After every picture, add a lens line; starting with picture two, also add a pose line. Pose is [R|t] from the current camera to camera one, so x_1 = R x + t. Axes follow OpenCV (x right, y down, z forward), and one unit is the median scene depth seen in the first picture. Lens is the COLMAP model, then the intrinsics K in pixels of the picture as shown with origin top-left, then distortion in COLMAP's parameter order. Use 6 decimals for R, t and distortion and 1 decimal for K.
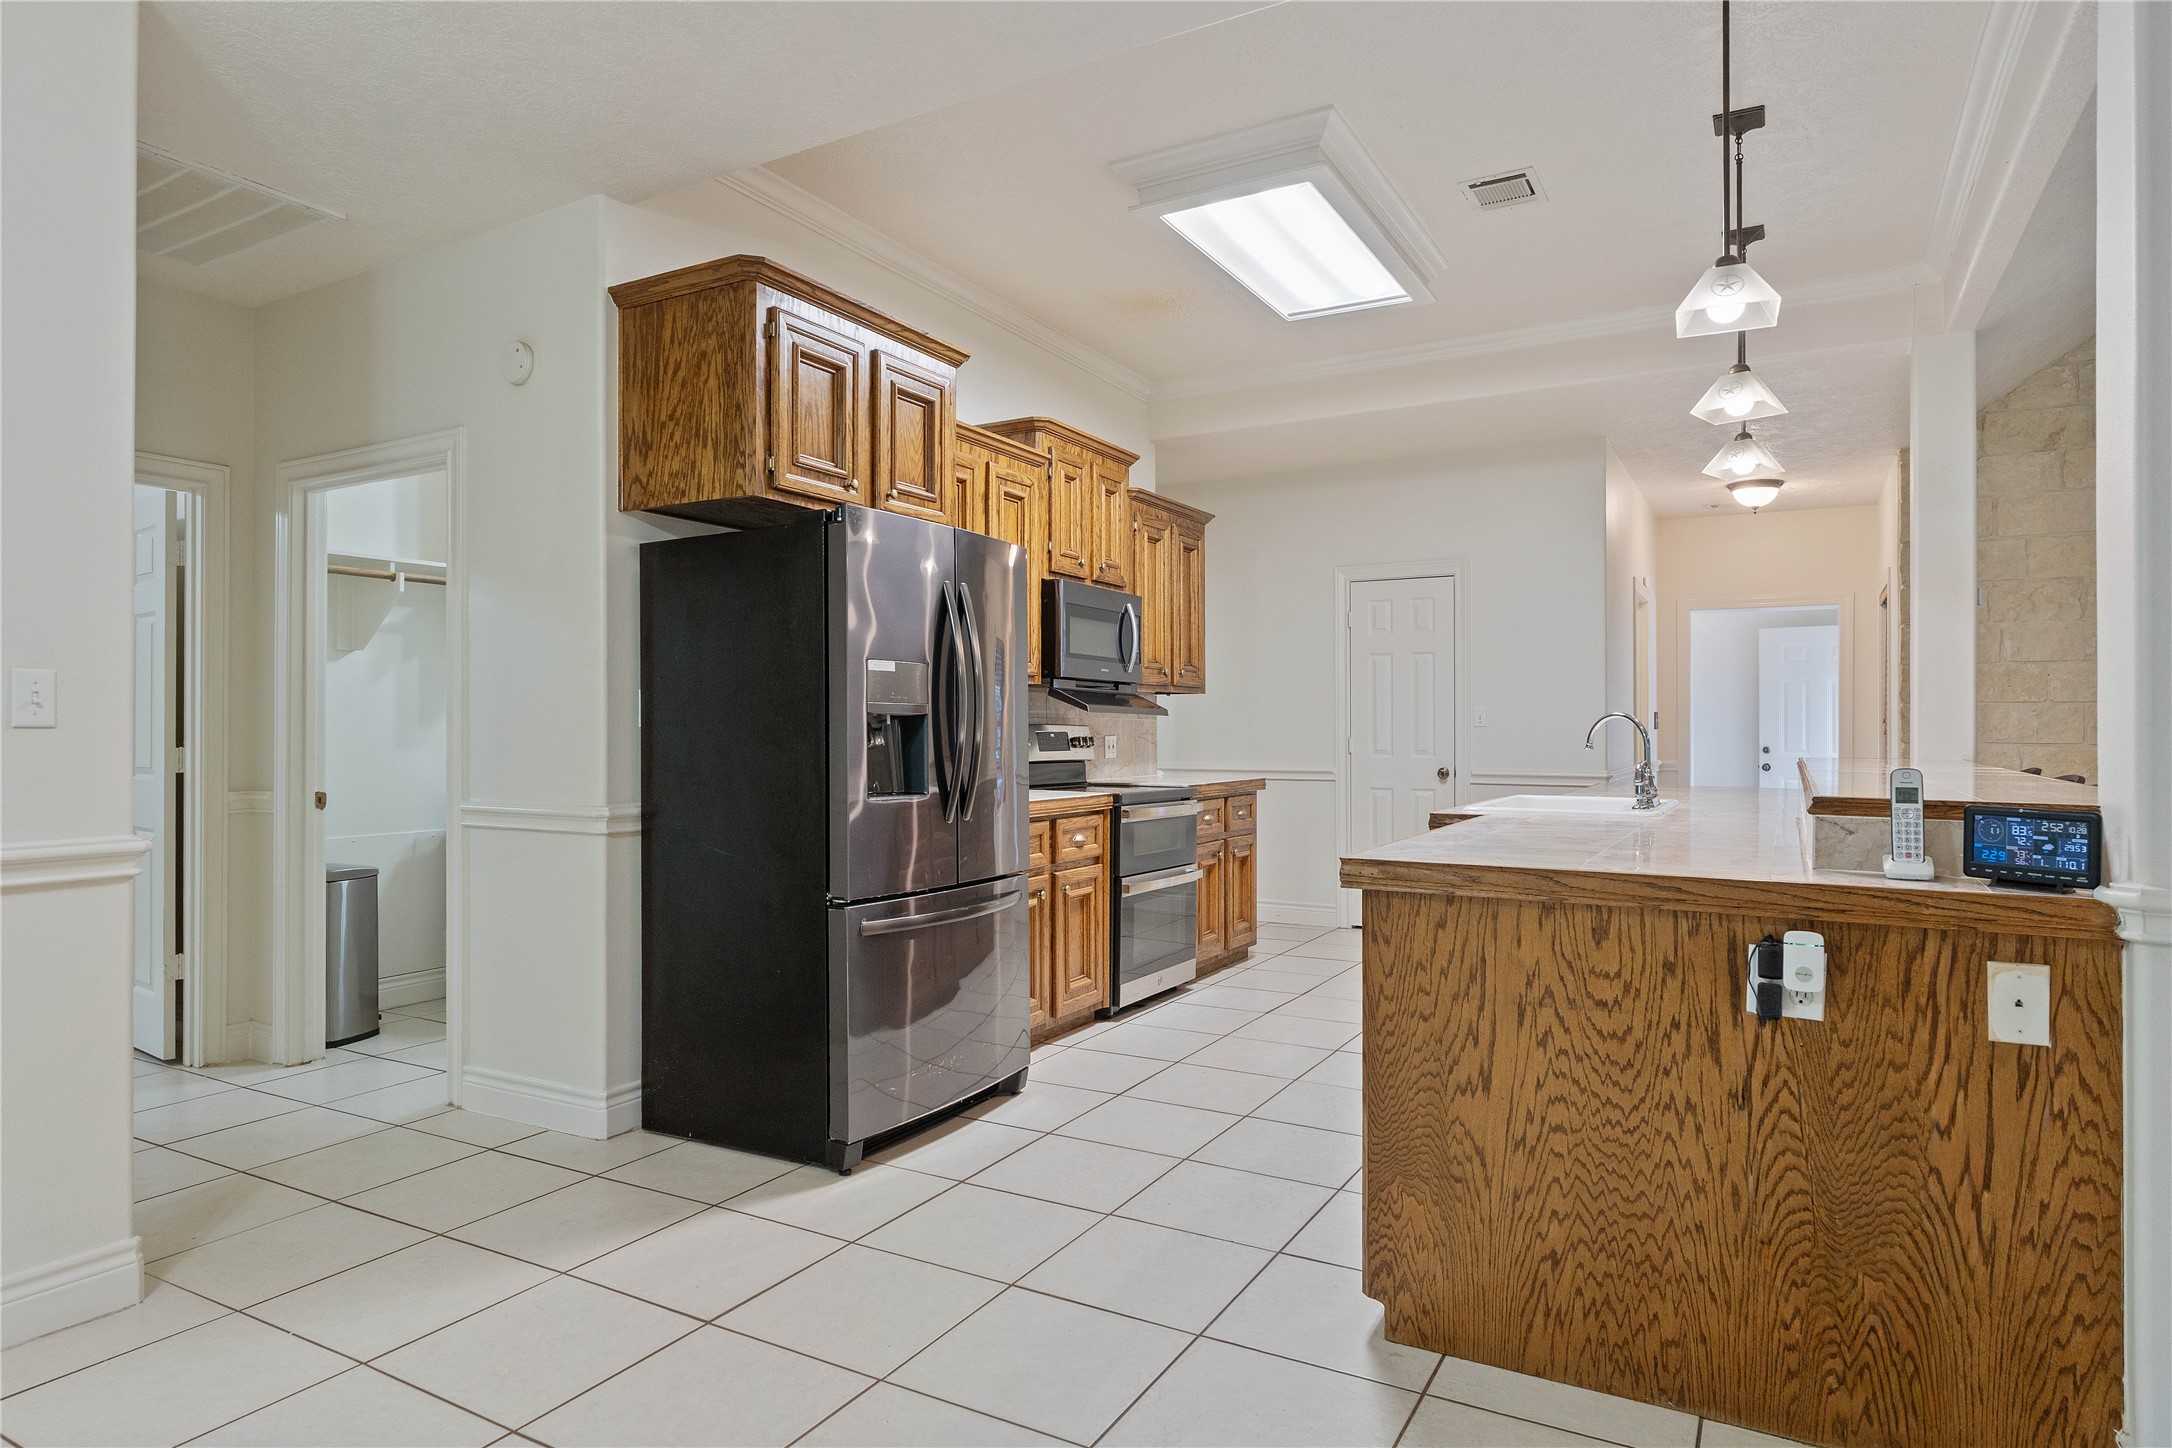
lens RADIAL K [[1225.4, 0, 1118.0], [0, 1225.4, 721.5], [0, 0, 1]] dist [0.005277, -0.001789]
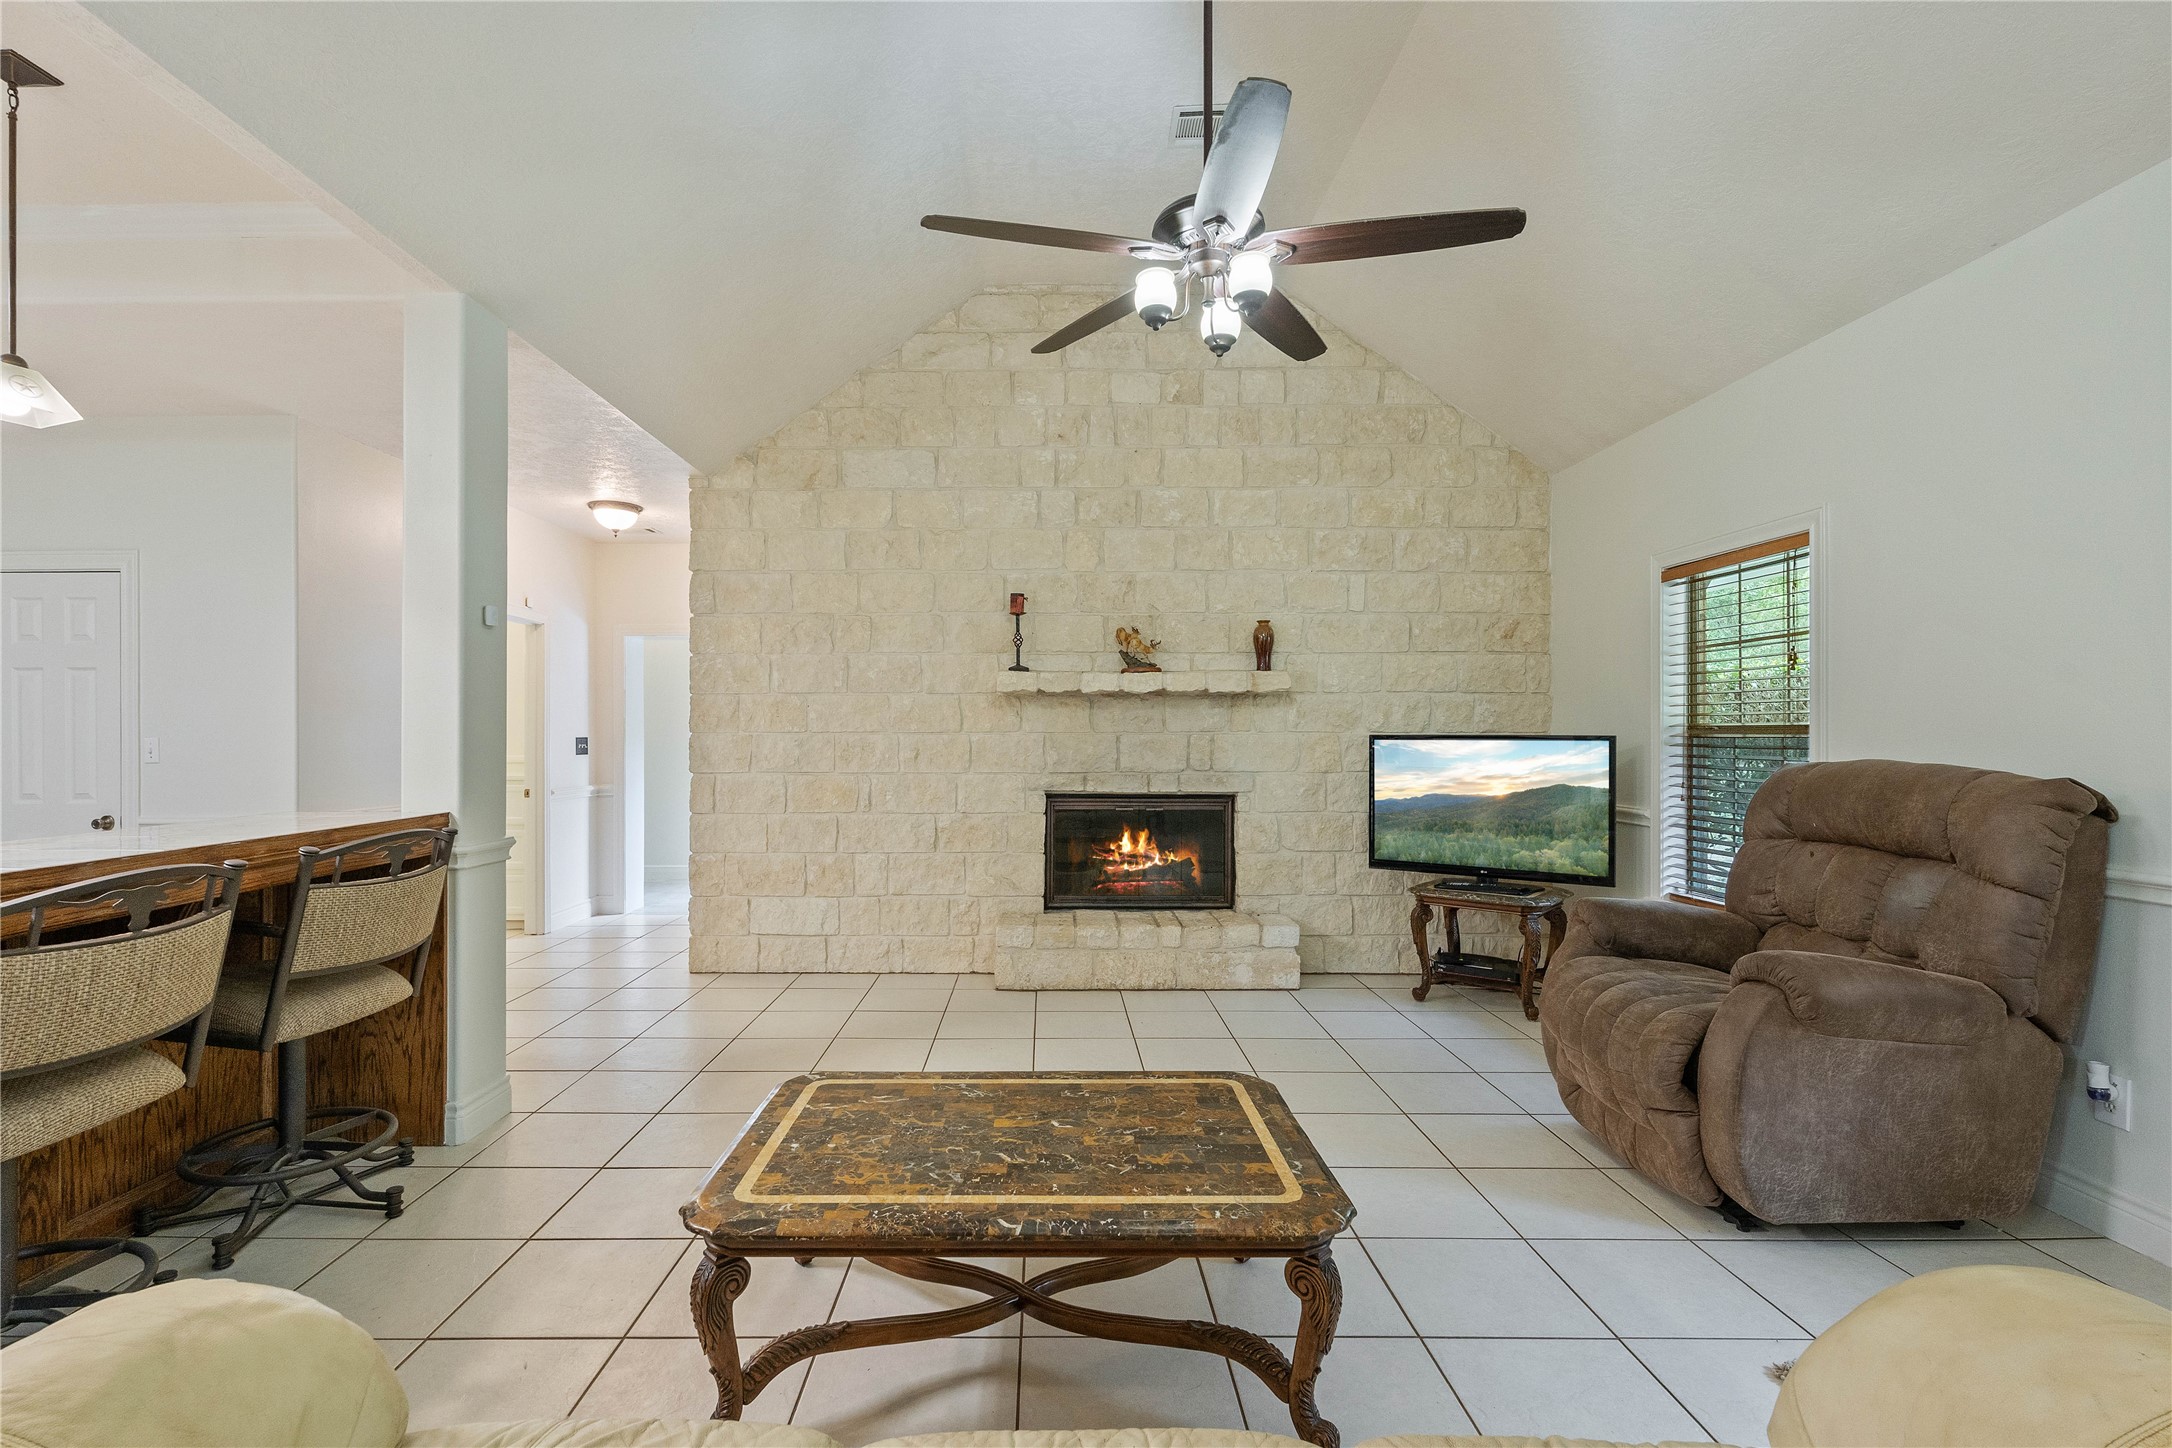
lens RADIAL K [[1023.3, 0, 1050.8], [0, 1023.3, 728.8], [0, 0, 1]] dist [-0.002724, 0.000338]
pose [[0.873244, -0.000480, 0.487284, 0.516536], [0.001418, 0.999998, -0.001557, -0.017069], [-0.487282, 0.002051, 0.873242, 0.141920]]
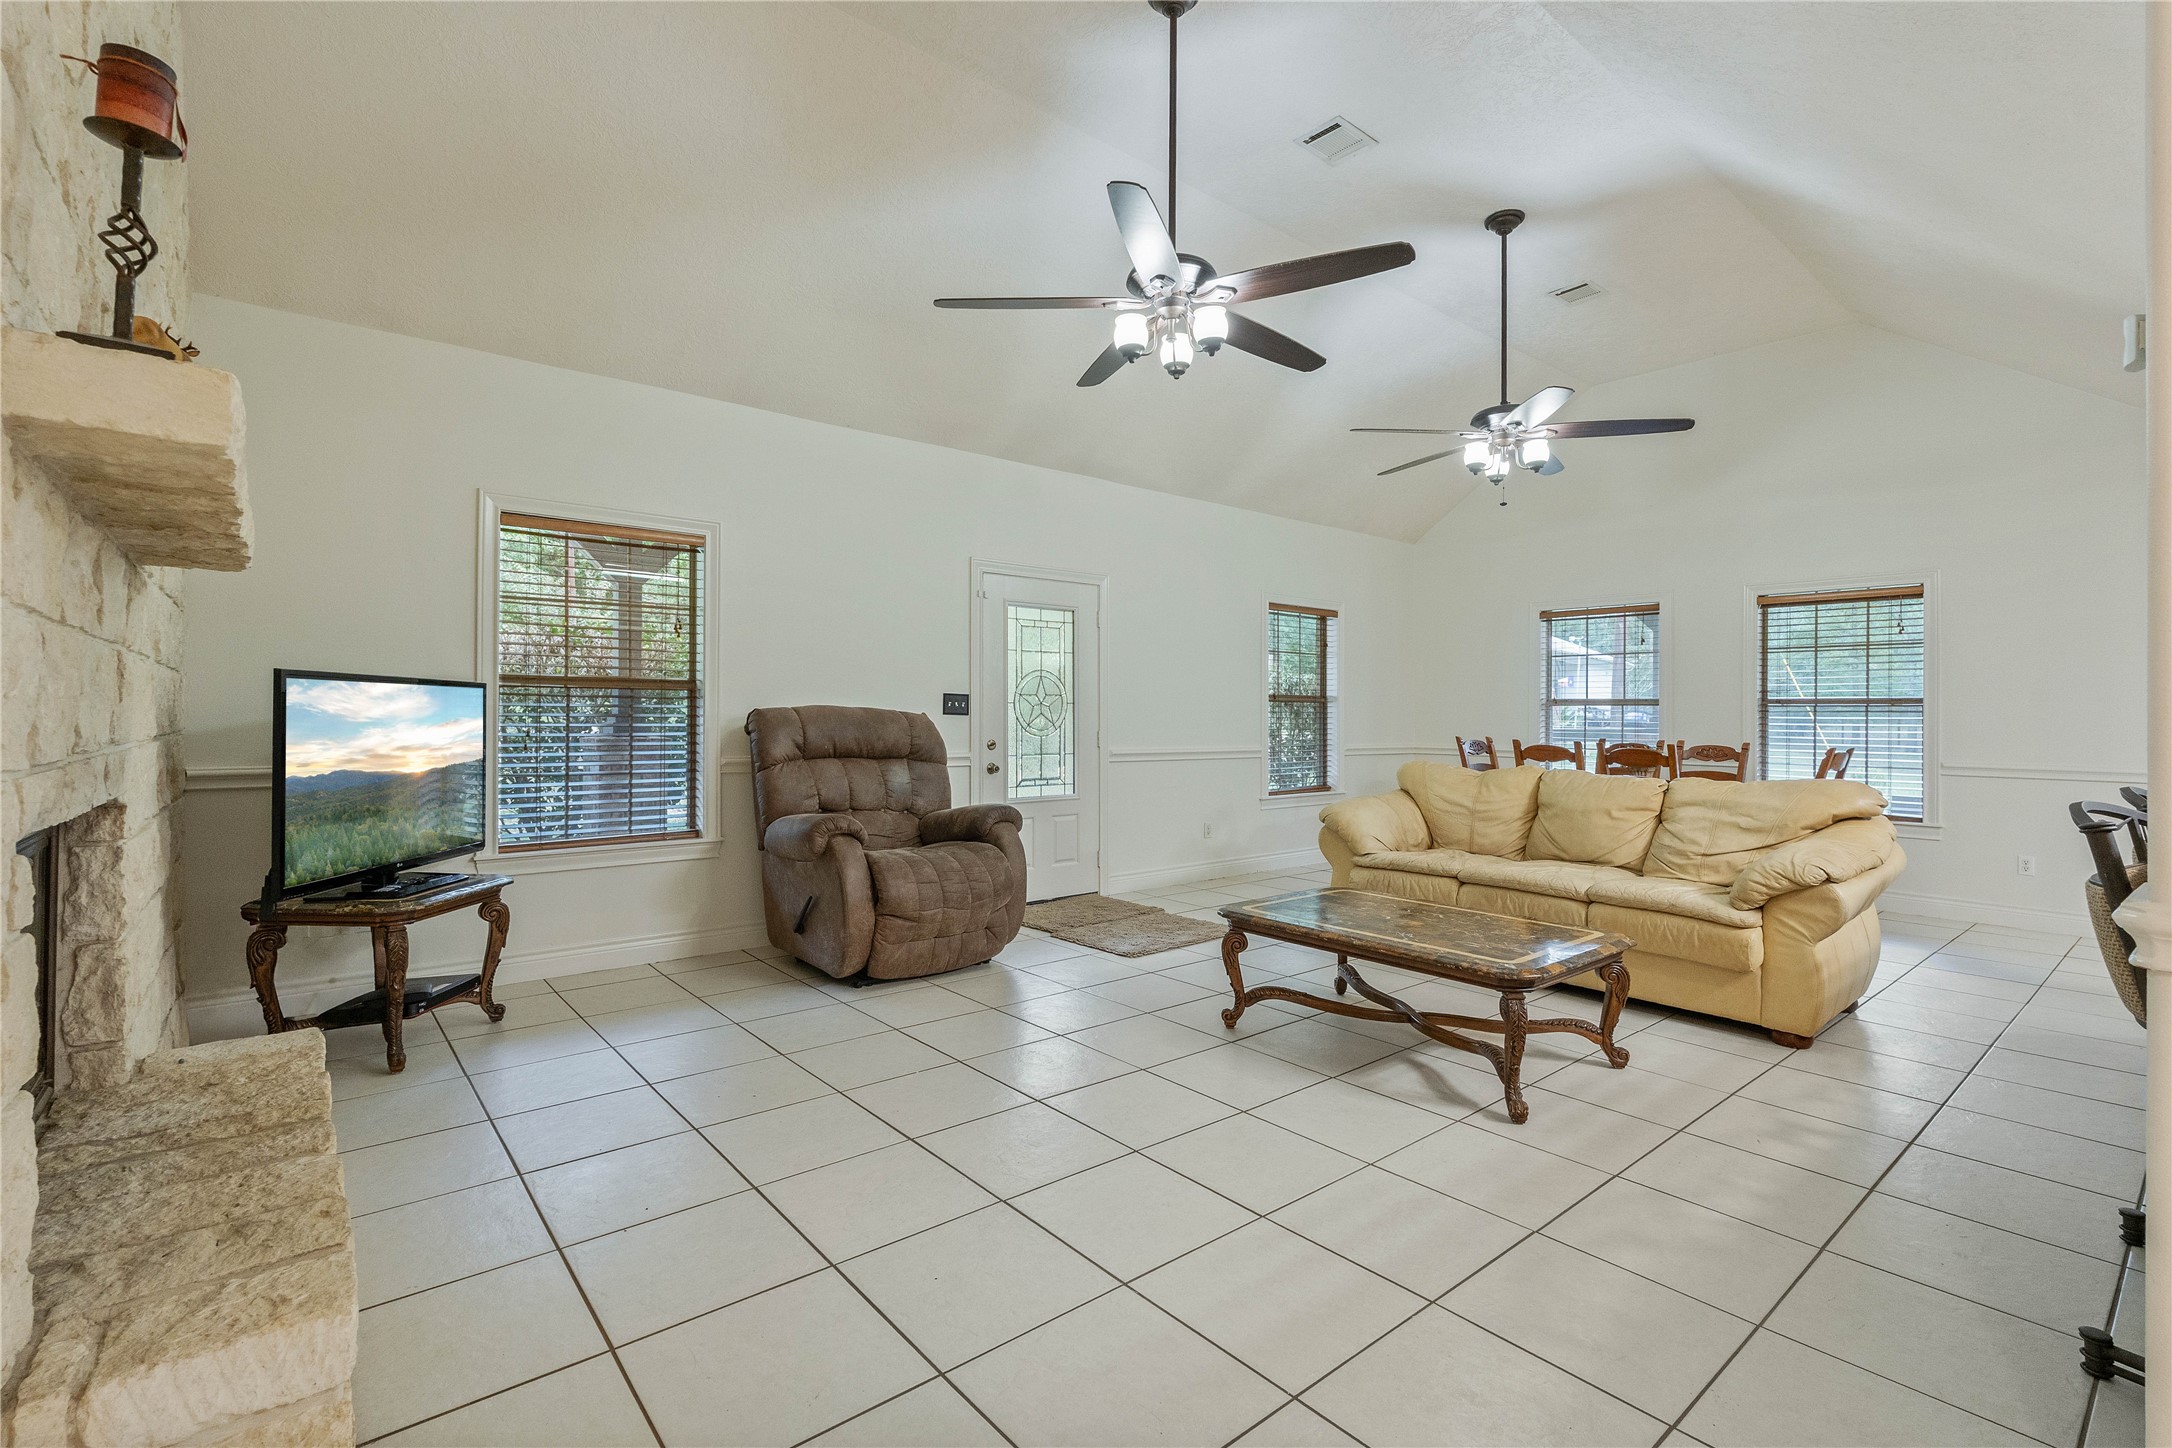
lens RADIAL K [[943.4, 0, 1099.8], [0, 943.4, 718.6], [0, 0, 1]] dist [-0.002661, -0.000463]
pose [[-0.937973, -0.015404, 0.346367, 0.639713], [-0.015332, 0.999878, 0.002948, 0.002443], [-0.346370, -0.002545, -0.938094, 0.982461]]
